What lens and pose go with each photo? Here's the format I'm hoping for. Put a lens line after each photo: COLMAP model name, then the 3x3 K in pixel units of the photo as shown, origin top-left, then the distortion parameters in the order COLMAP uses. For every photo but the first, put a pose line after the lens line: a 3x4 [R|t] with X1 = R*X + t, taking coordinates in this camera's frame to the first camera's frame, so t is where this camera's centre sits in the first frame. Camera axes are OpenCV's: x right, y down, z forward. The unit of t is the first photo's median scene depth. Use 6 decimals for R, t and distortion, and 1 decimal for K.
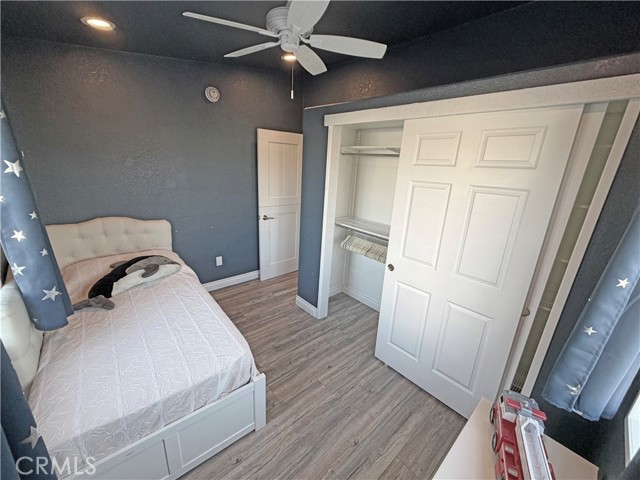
lens RADIAL K [[254.3, 0, 318.3], [0, 254.3, 240.6], [0, 0, 1]] dist [-0.001803, -0.000342]
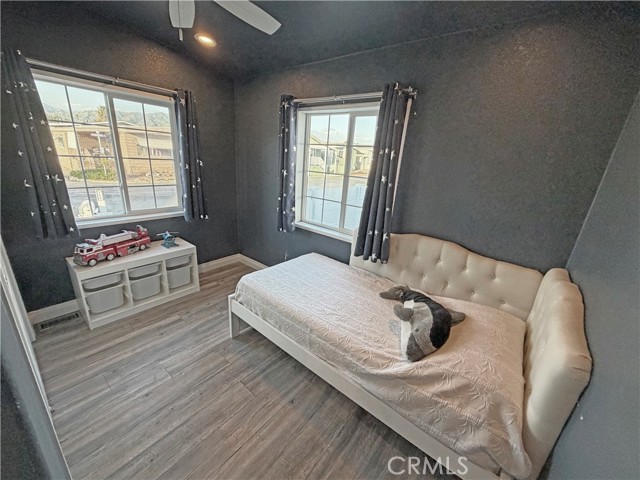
lens RADIAL K [[254.3, 0, 318.3], [0, 254.3, 240.6], [0, 0, 1]] dist [-0.001803, -0.000342]
pose [[-0.977964, -0.064877, -0.198438, -0.283178], [-0.166718, 0.814803, 0.555248, -0.391029], [0.125665, 0.576096, -0.807664, 1.447541]]
